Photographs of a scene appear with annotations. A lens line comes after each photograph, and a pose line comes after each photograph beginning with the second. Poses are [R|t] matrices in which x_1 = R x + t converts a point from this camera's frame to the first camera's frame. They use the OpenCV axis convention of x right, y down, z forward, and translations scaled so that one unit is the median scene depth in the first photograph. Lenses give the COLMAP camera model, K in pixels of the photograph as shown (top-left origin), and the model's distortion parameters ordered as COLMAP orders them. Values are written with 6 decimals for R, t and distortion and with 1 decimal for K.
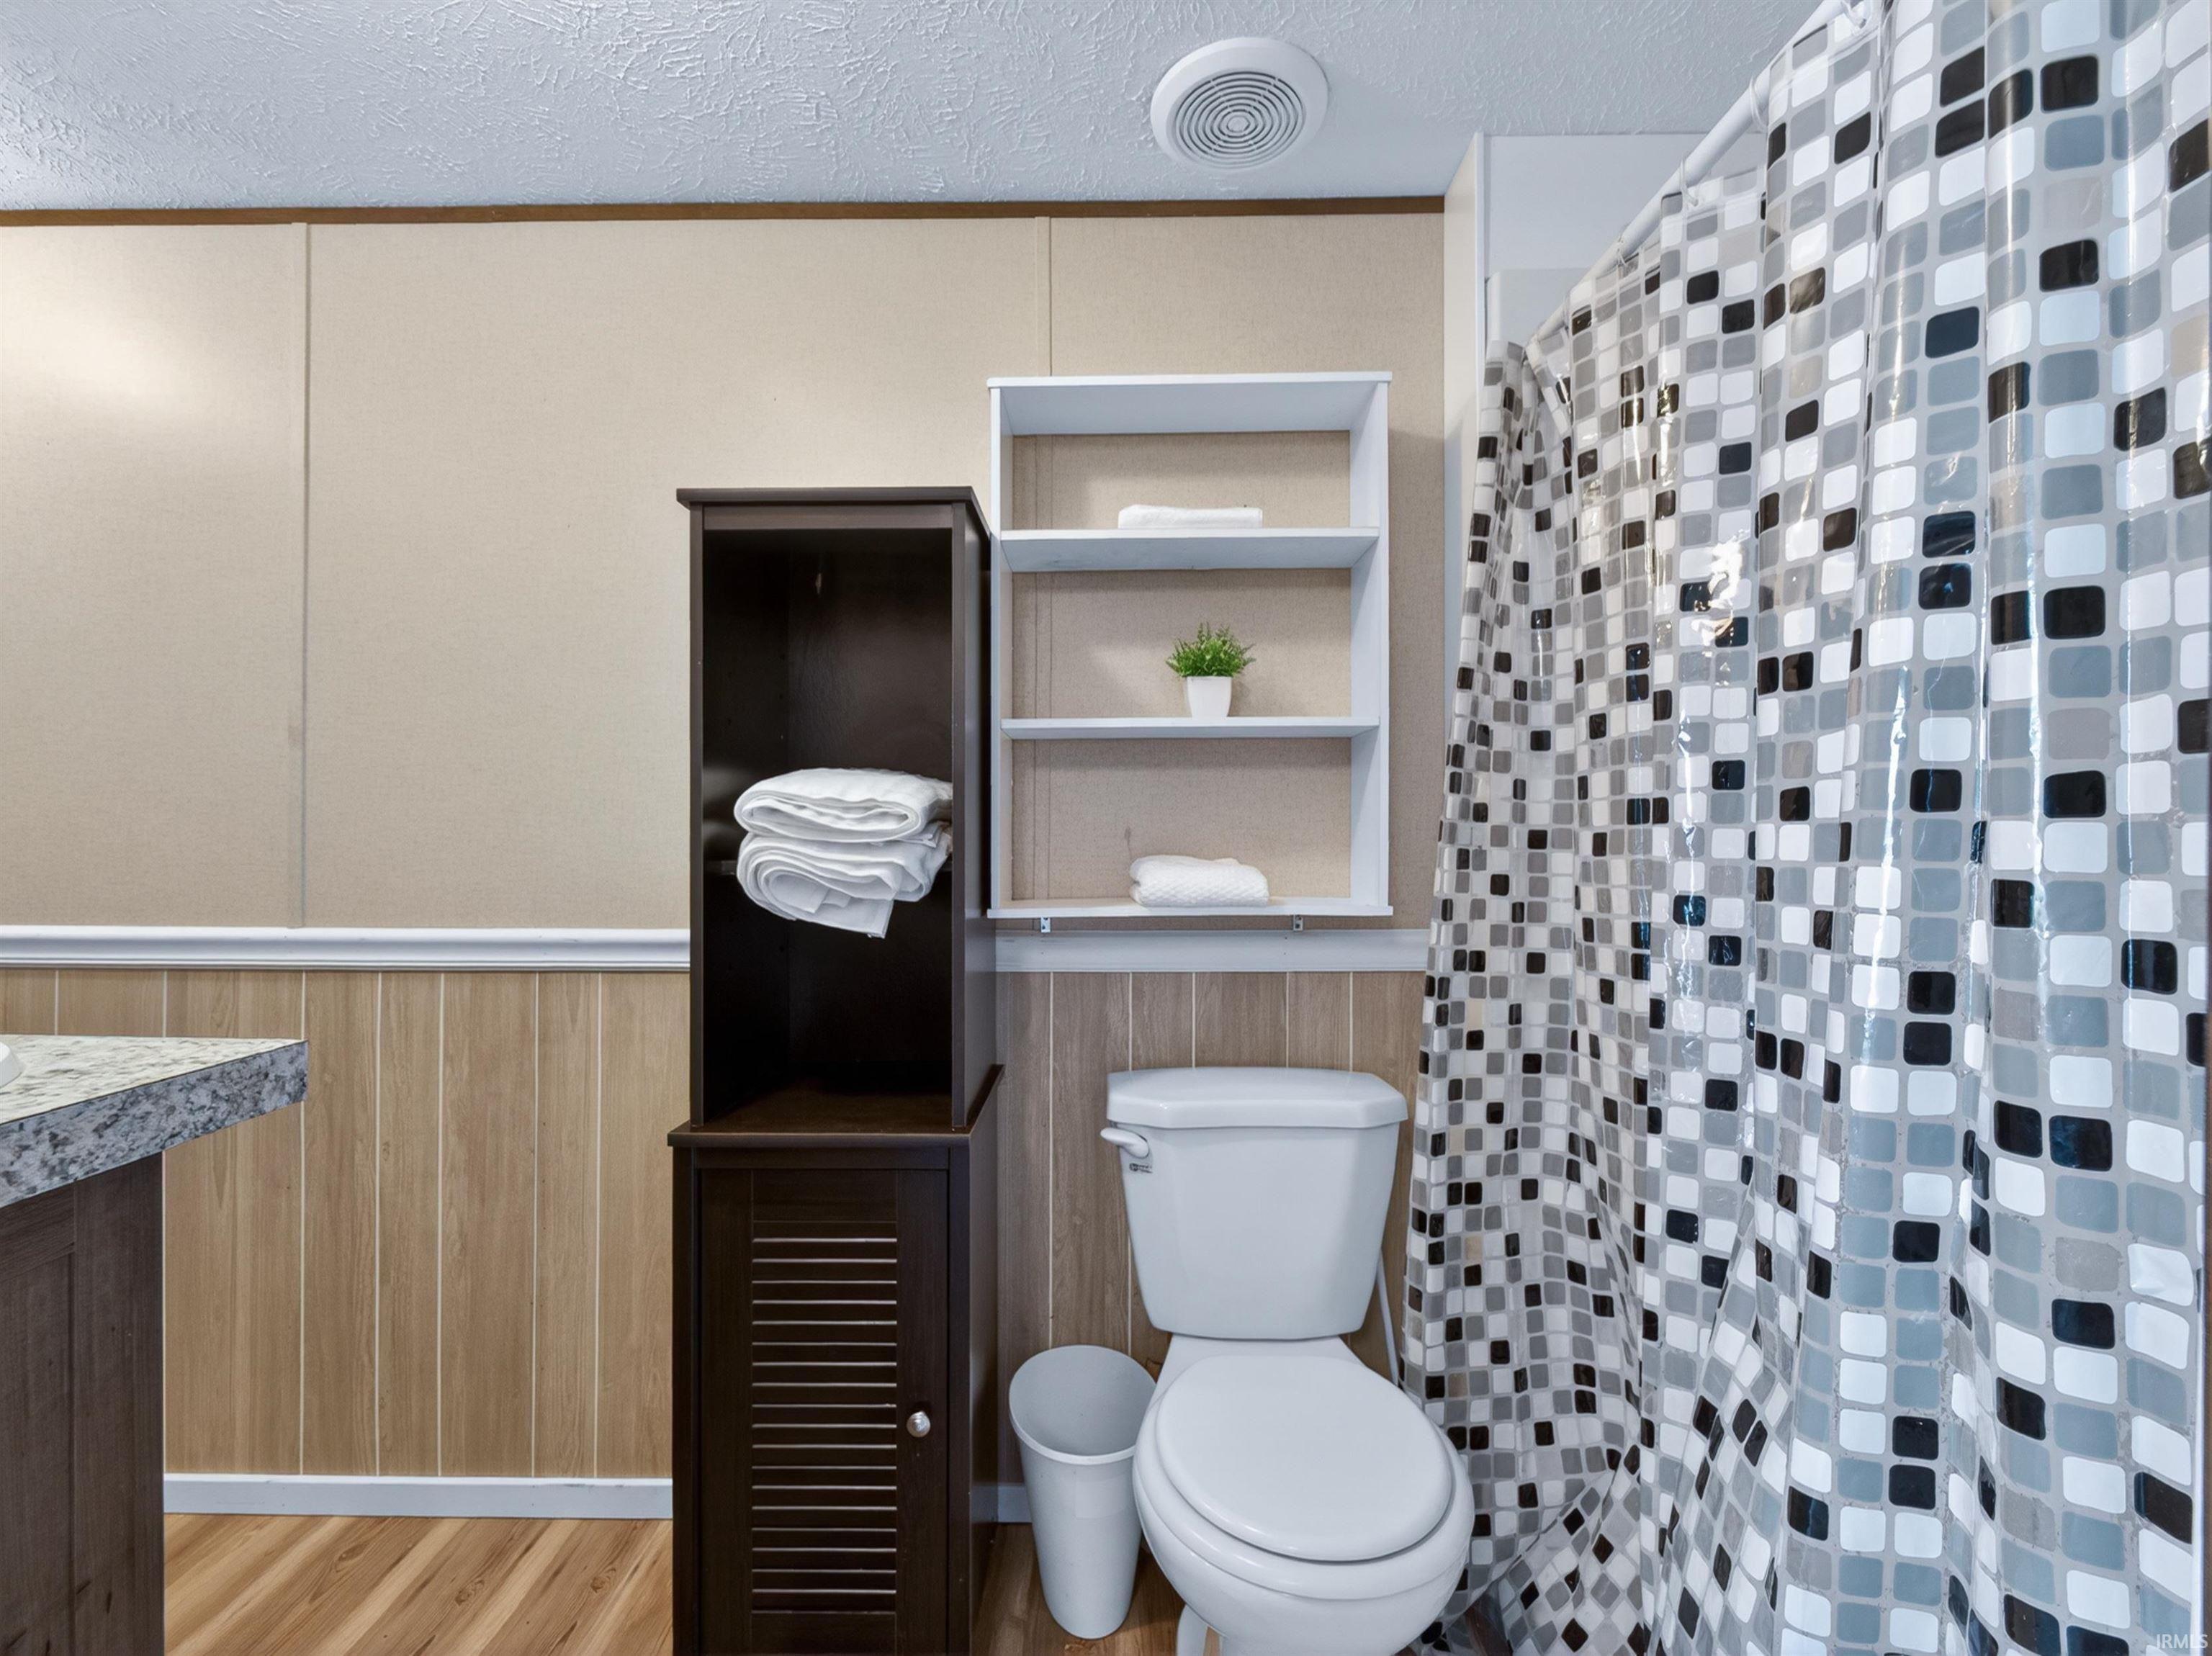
lens RADIAL K [[1059.4, 0, 1094.4], [0, 1059.4, 825.9], [0, 0, 1]] dist [0.001048, -0.000314]
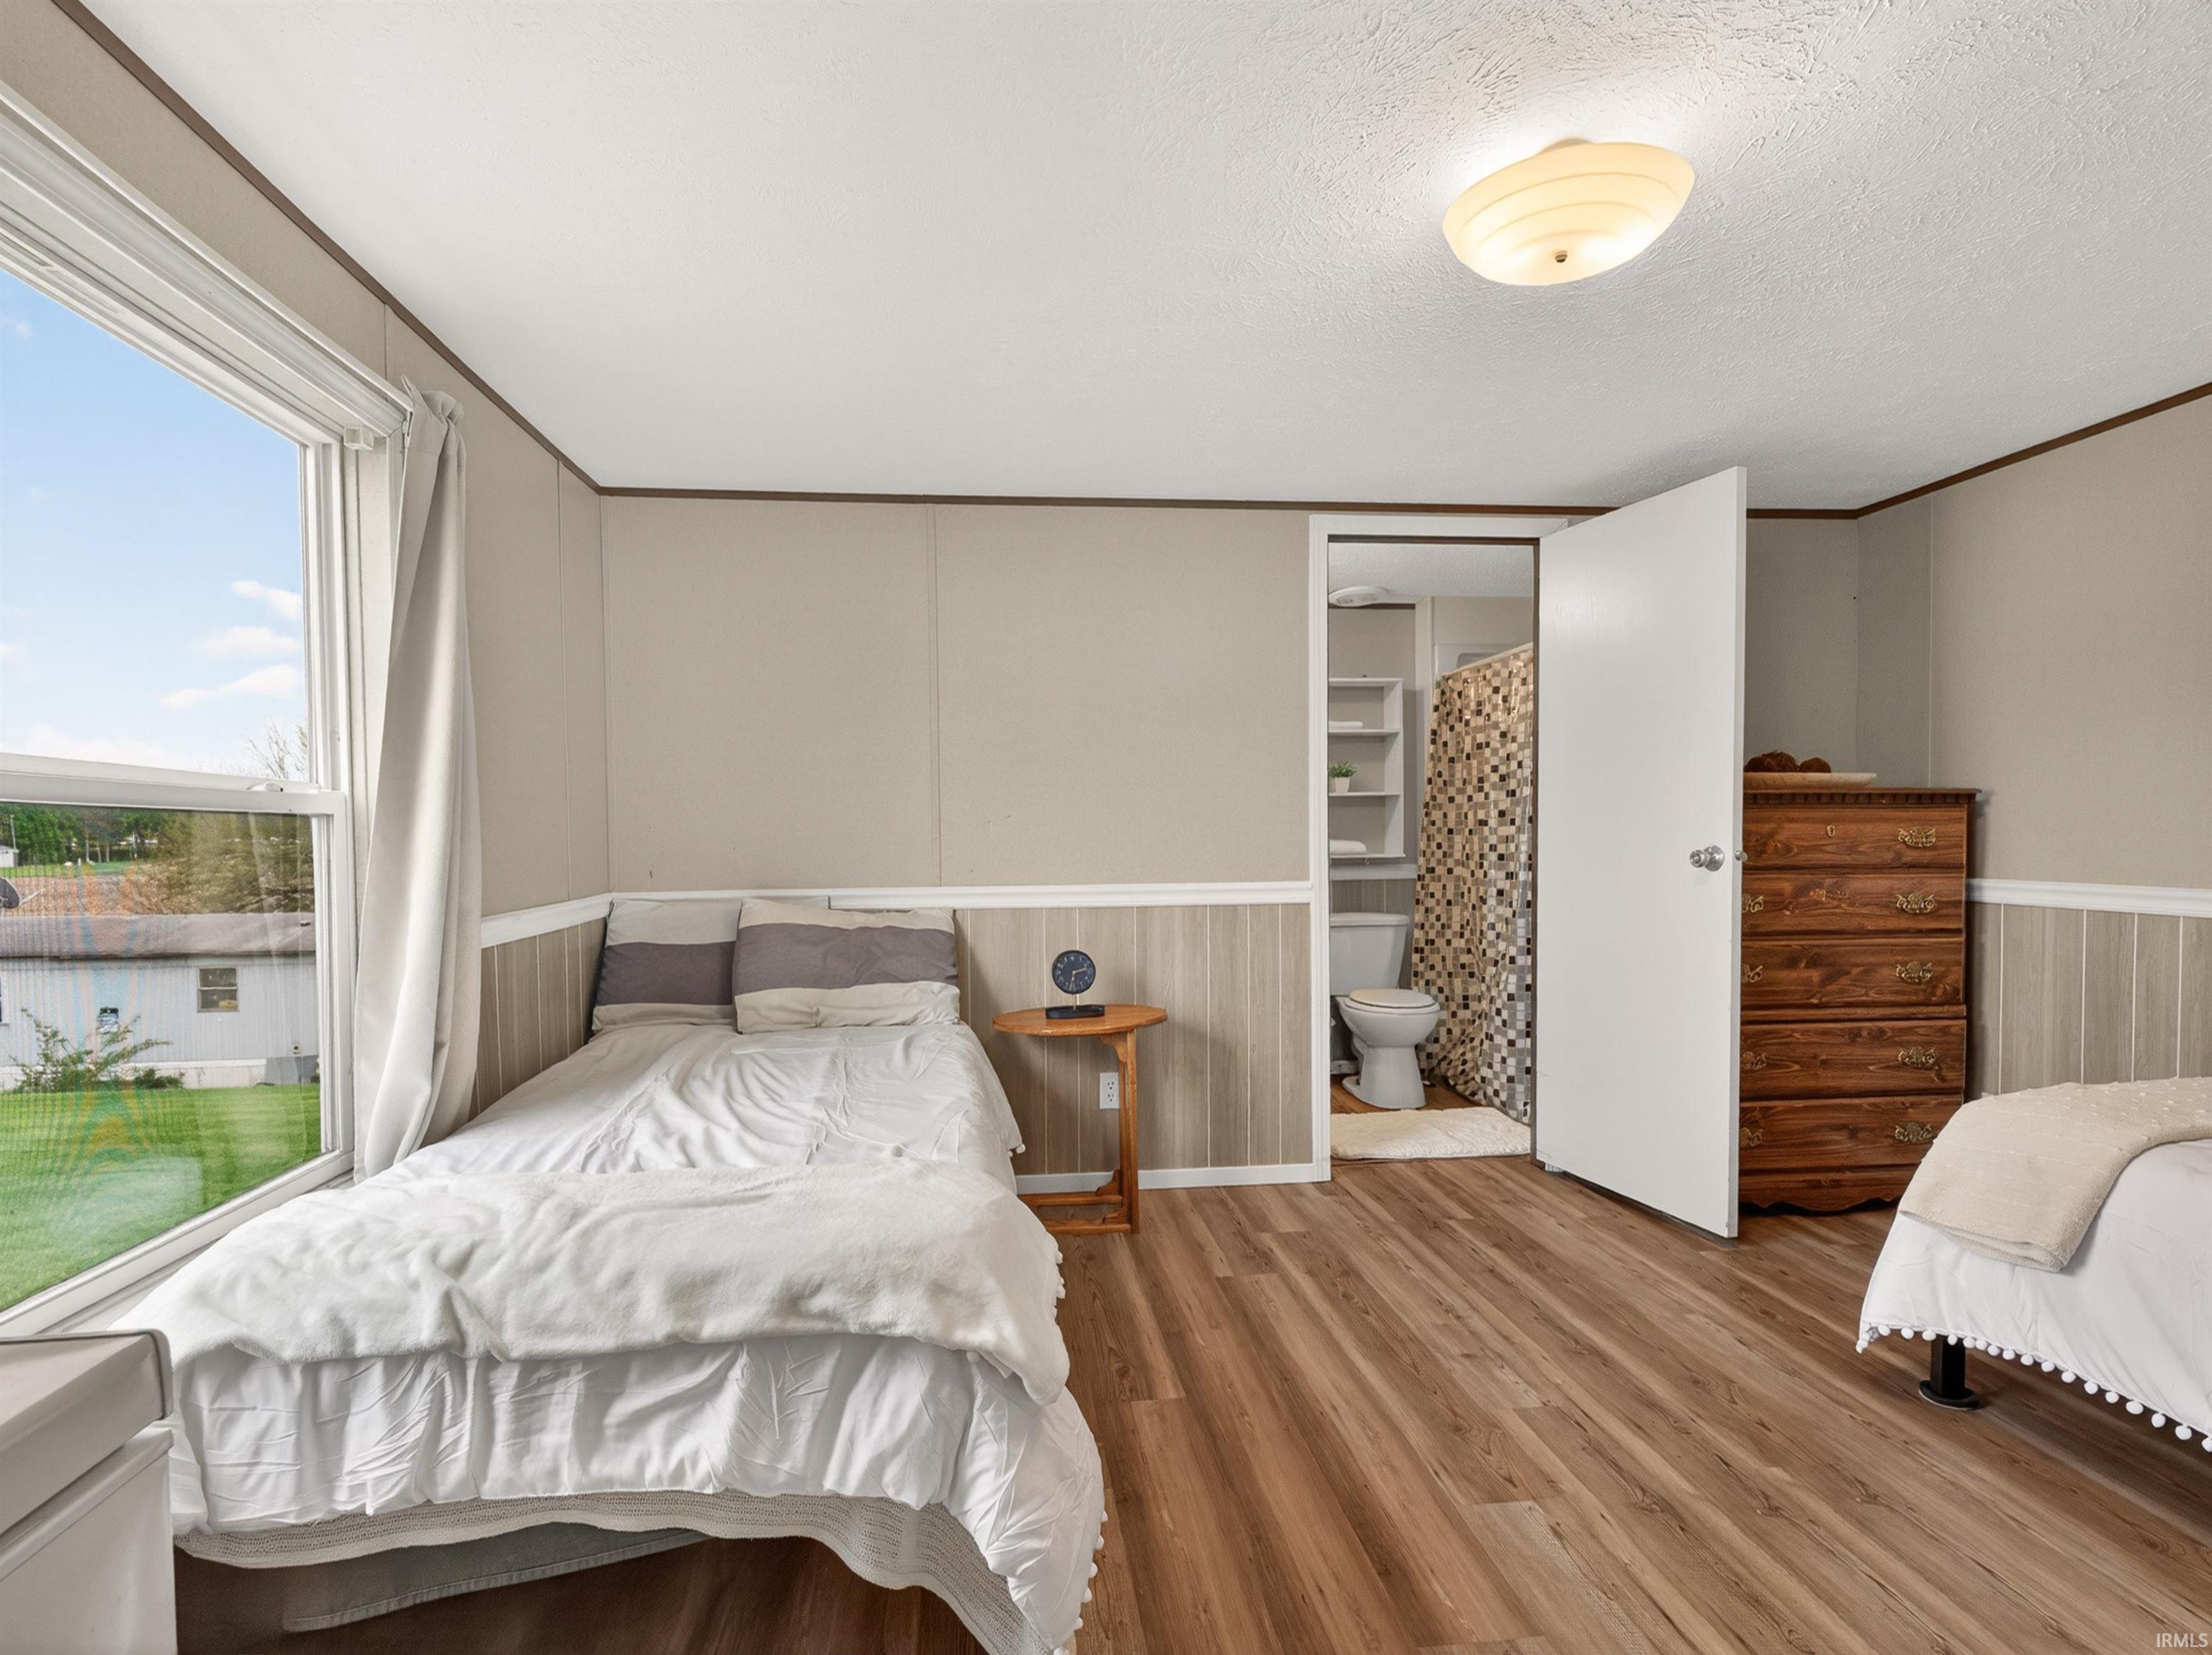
lens RADIAL K [[1059.3, 0, 1094.4], [0, 1059.3, 825.4], [0, 0, 1]] dist [0.001048, -0.000314]
pose [[0.992846, 0.000834, 0.119400, -1.033075], [-0.000115, 0.999982, -0.006029, 0.014360], [-0.119402, 0.005972, 0.992828, -2.047024]]
